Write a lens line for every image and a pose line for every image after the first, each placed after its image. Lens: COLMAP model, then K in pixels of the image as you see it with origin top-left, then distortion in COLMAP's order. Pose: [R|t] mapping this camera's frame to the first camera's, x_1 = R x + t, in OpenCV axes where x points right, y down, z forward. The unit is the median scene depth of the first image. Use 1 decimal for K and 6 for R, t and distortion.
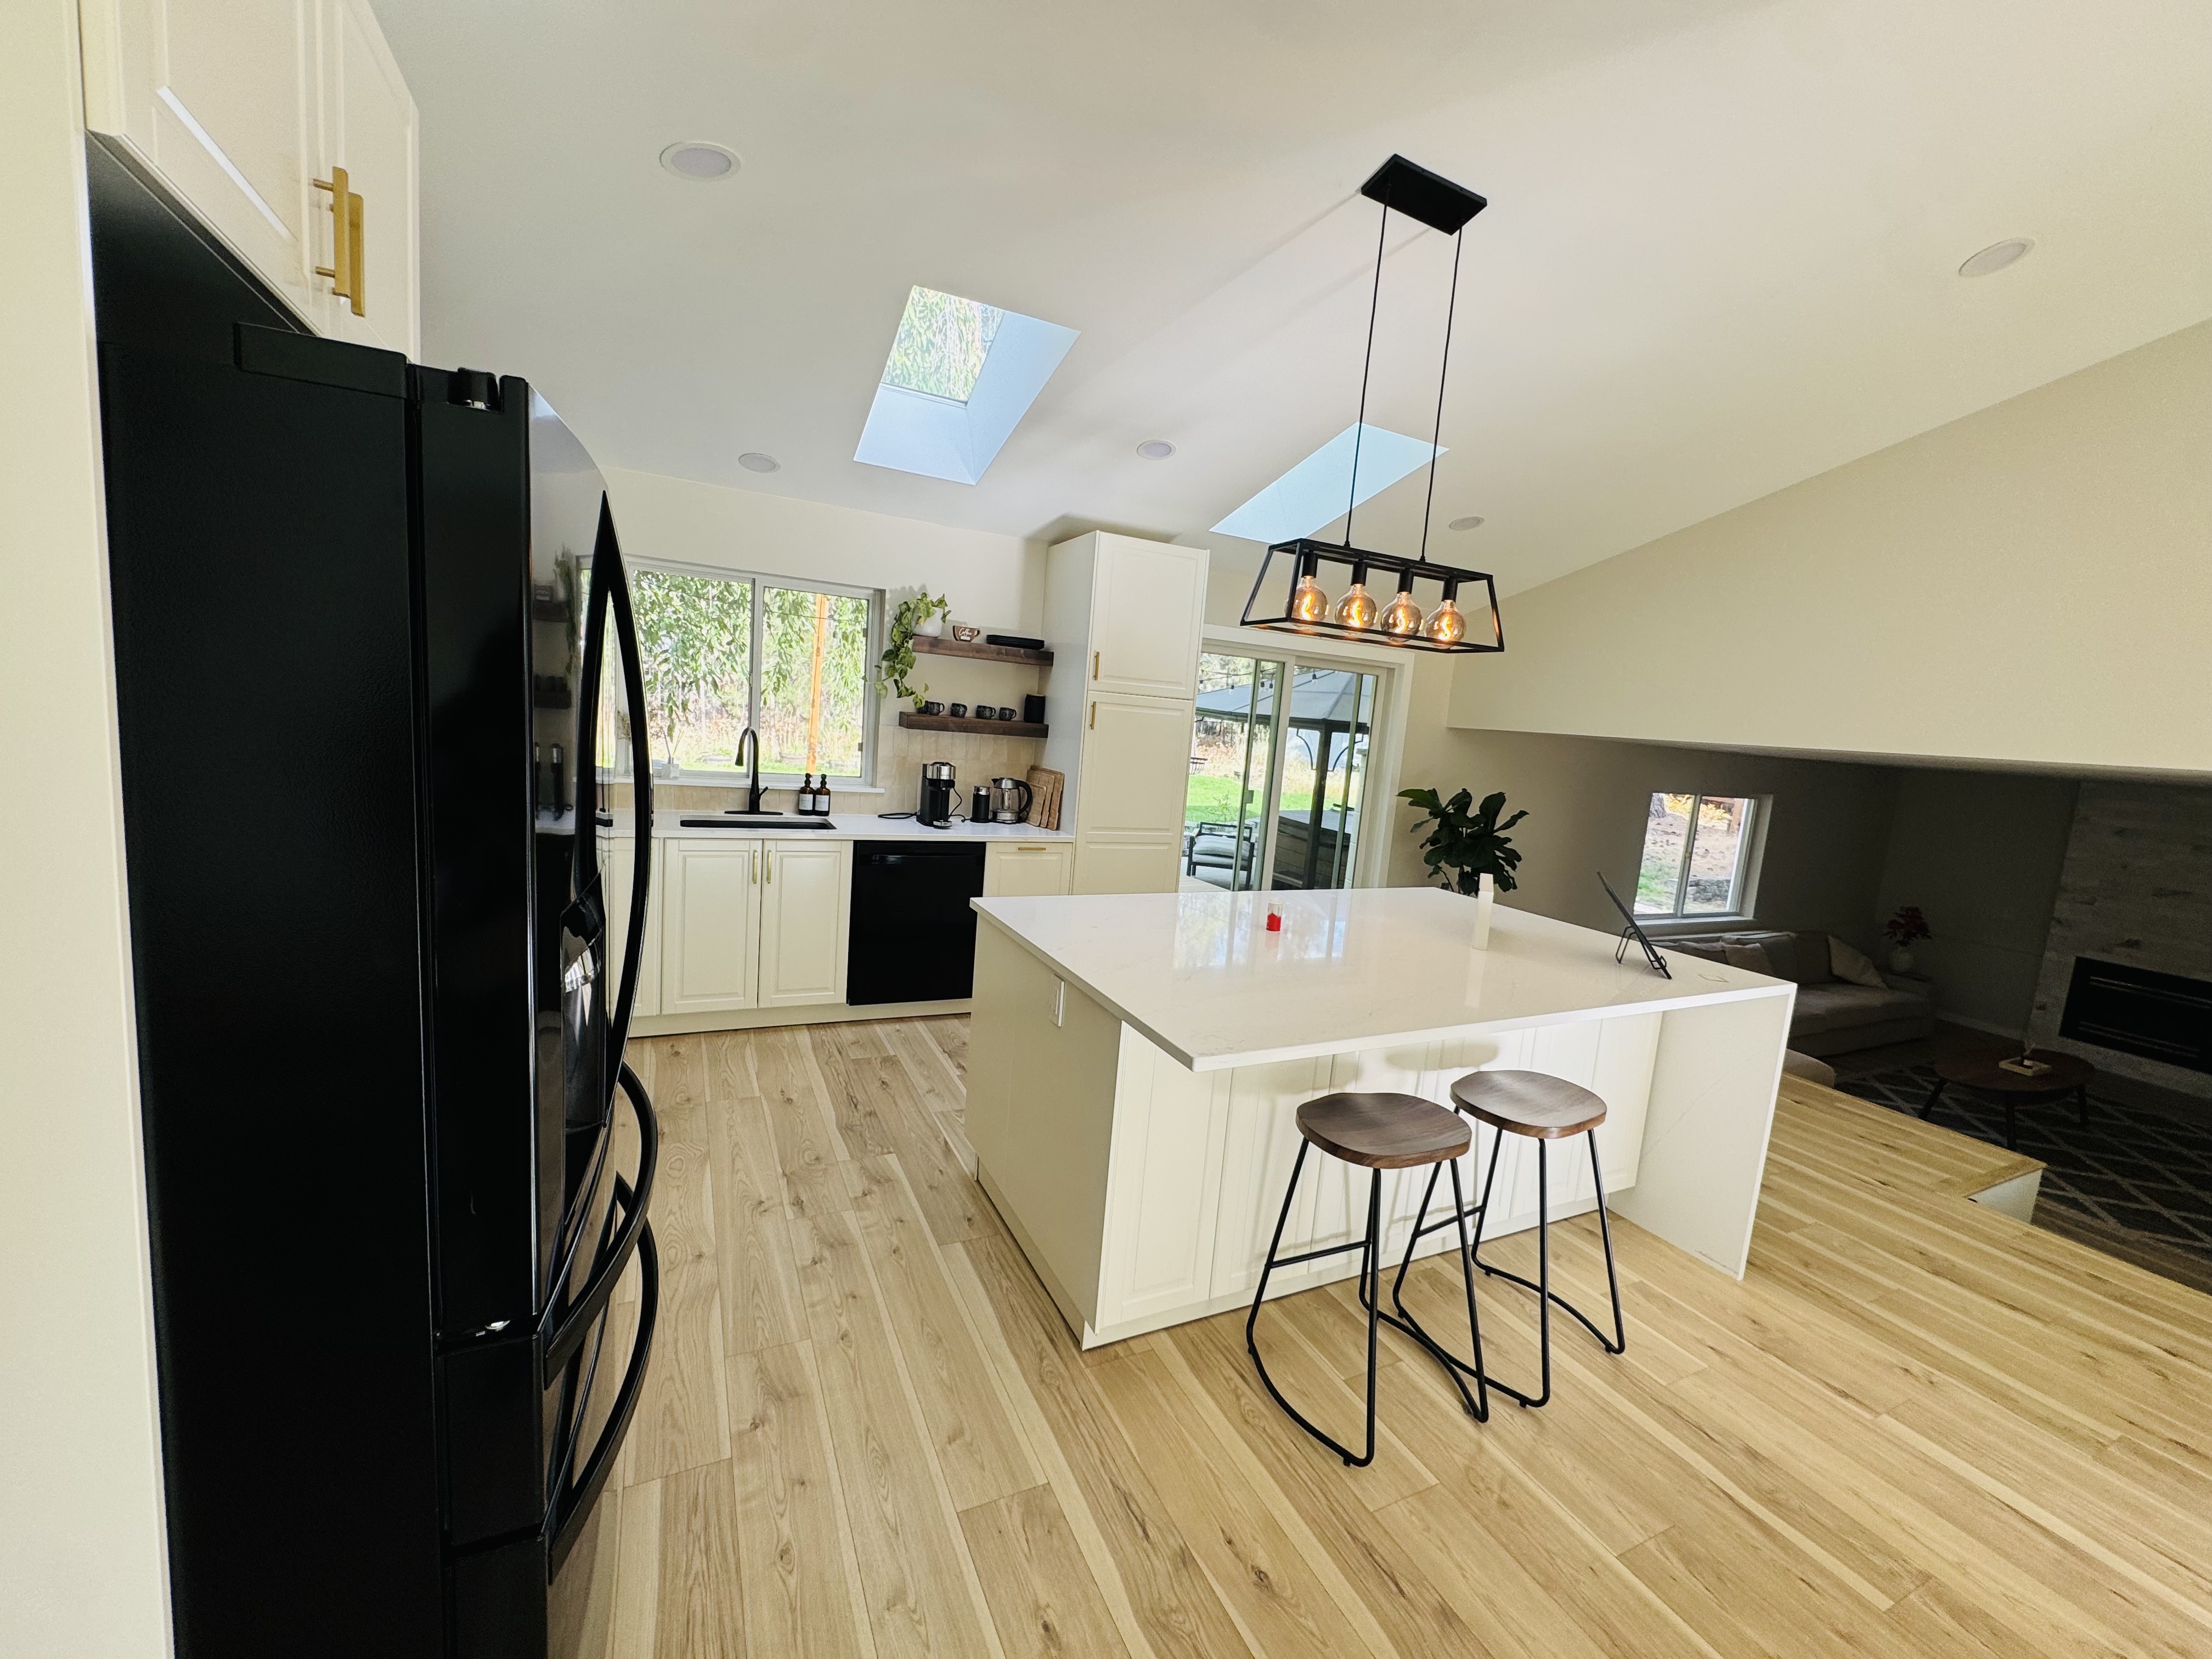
lens RADIAL K [[884.1, 0, 1108.5], [0, 884.1, 829.6], [0, 0, 1]] dist [-0.000413, 0.000467]
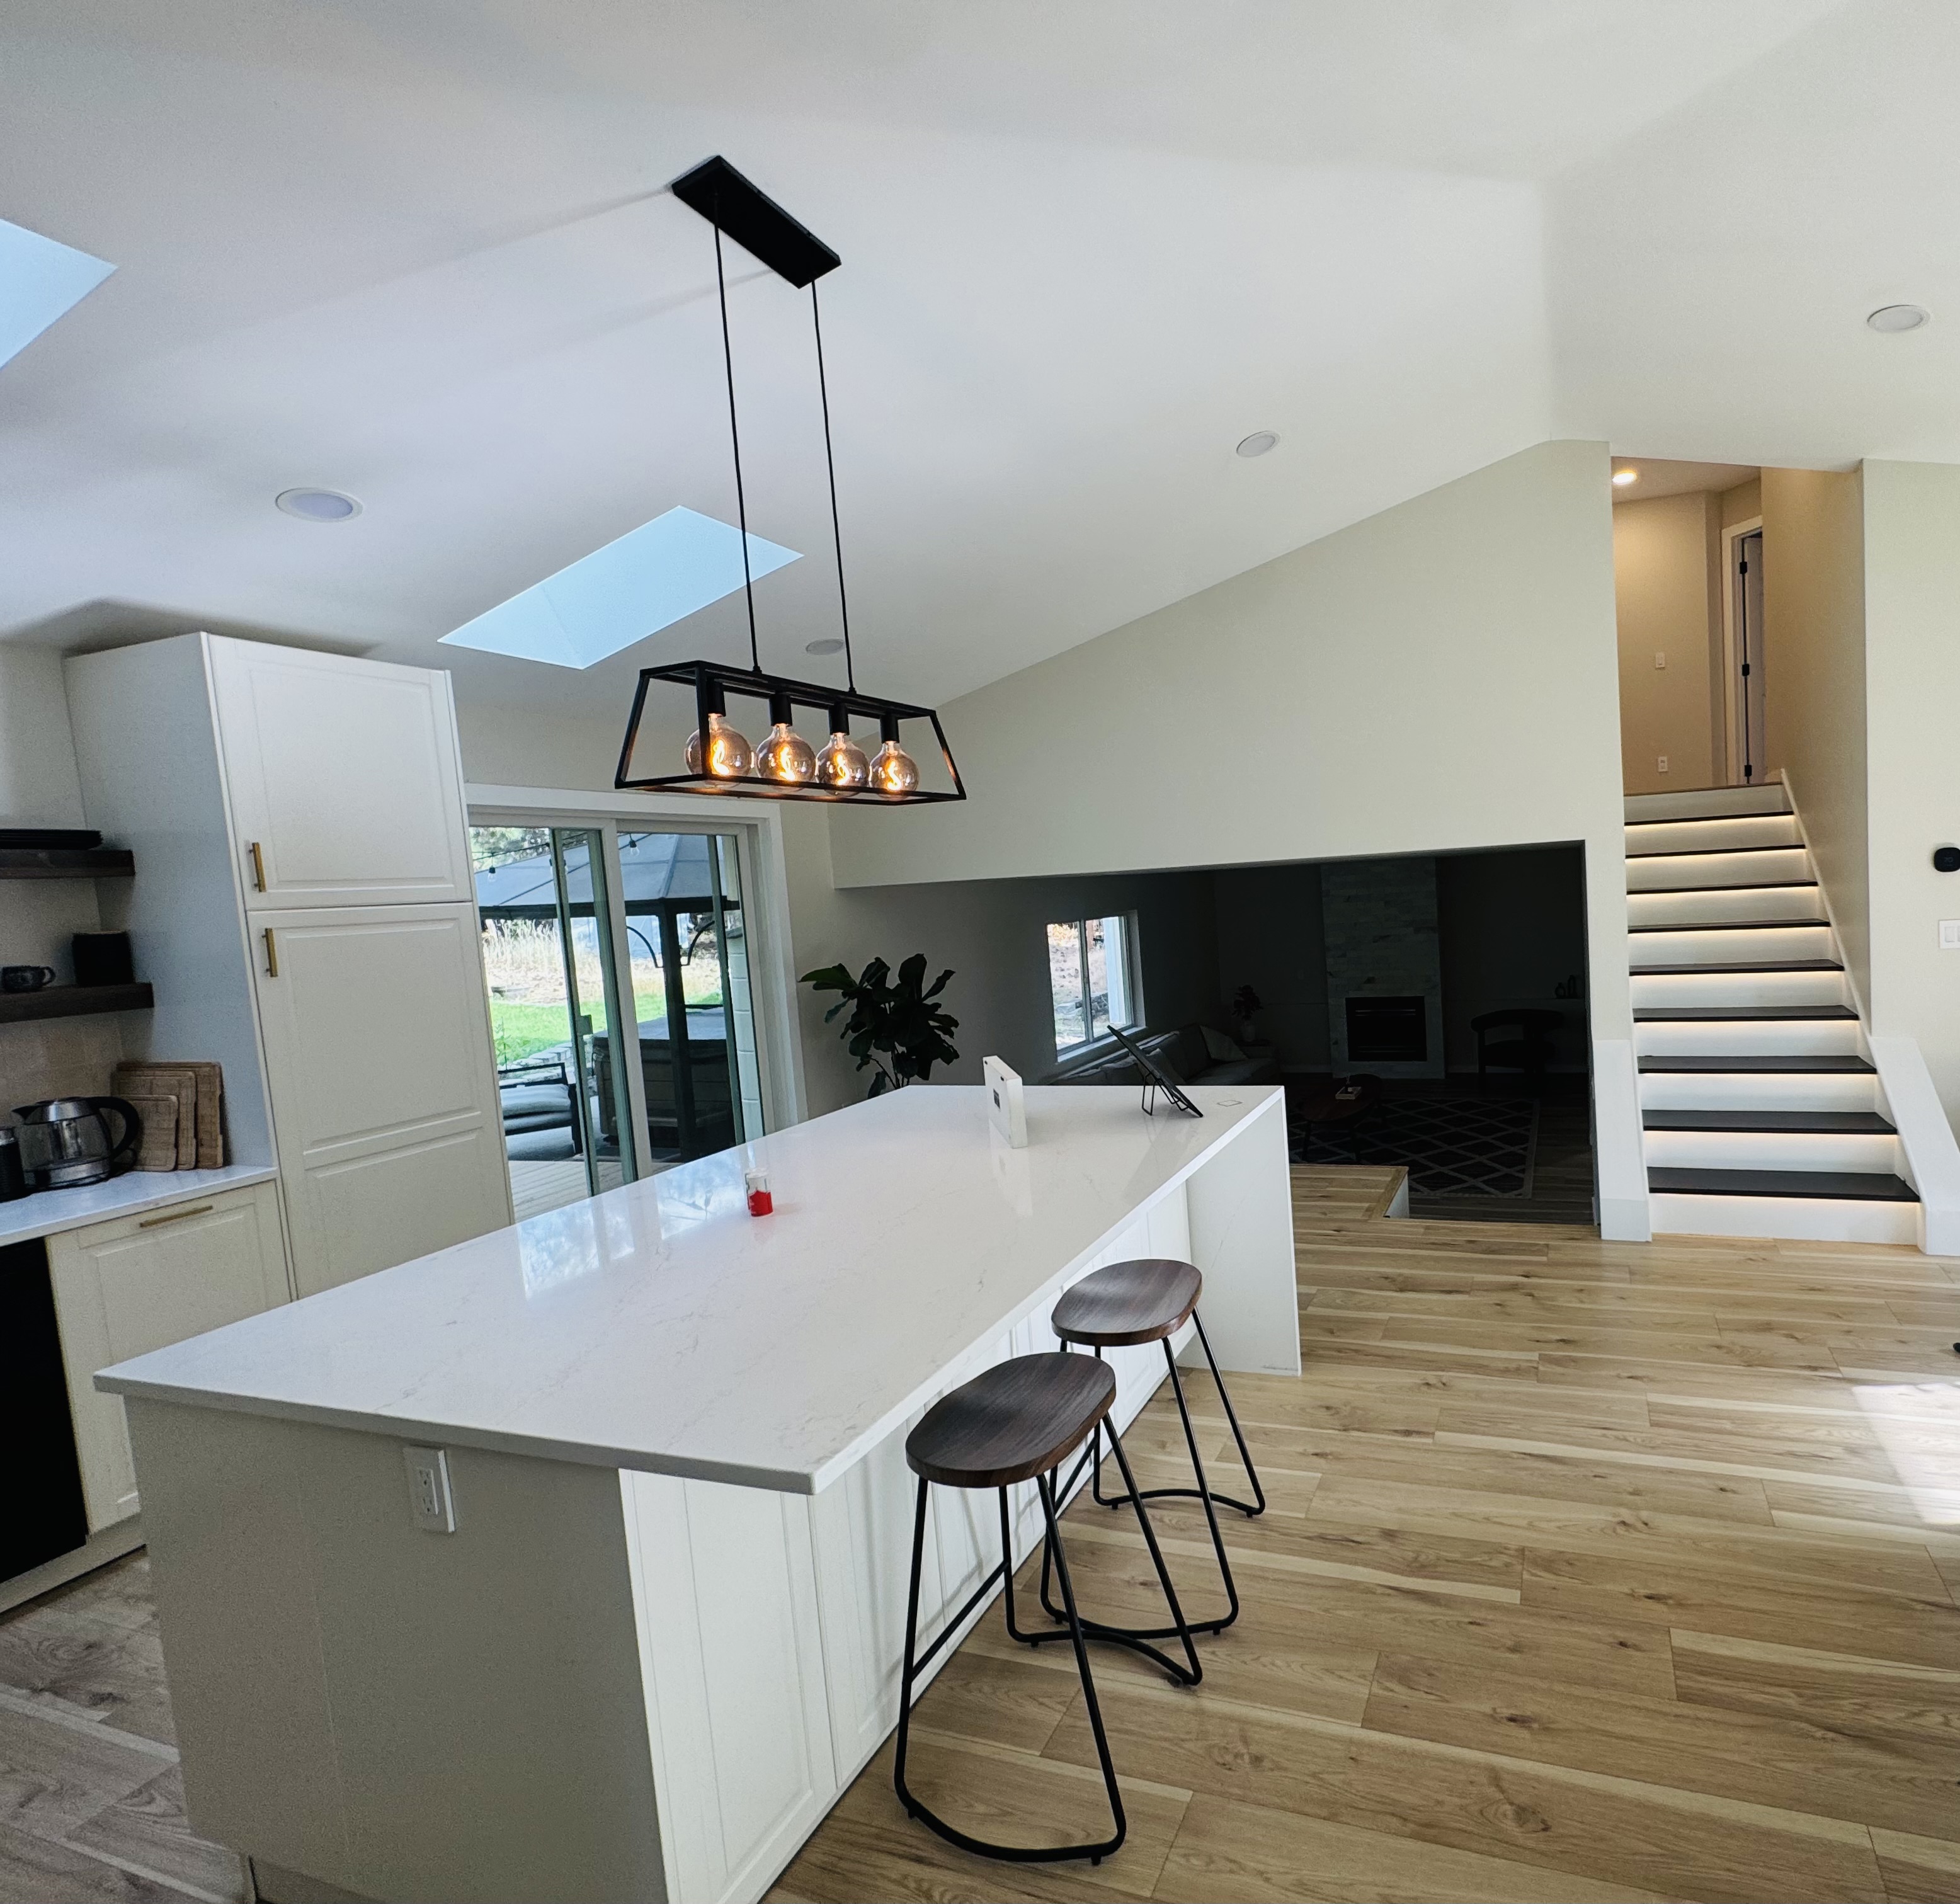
lens RADIAL K [[1013.1, 0, 1269.5], [0, 1013.1, 951.1], [0, 0, 1]] dist [-0.001299, -0.000245]
pose [[0.671326, -0.175558, 0.720069, -0.082132], [0.204312, 0.977733, 0.047897, -0.044276], [-0.712445, 0.114965, 0.692247, 0.129836]]
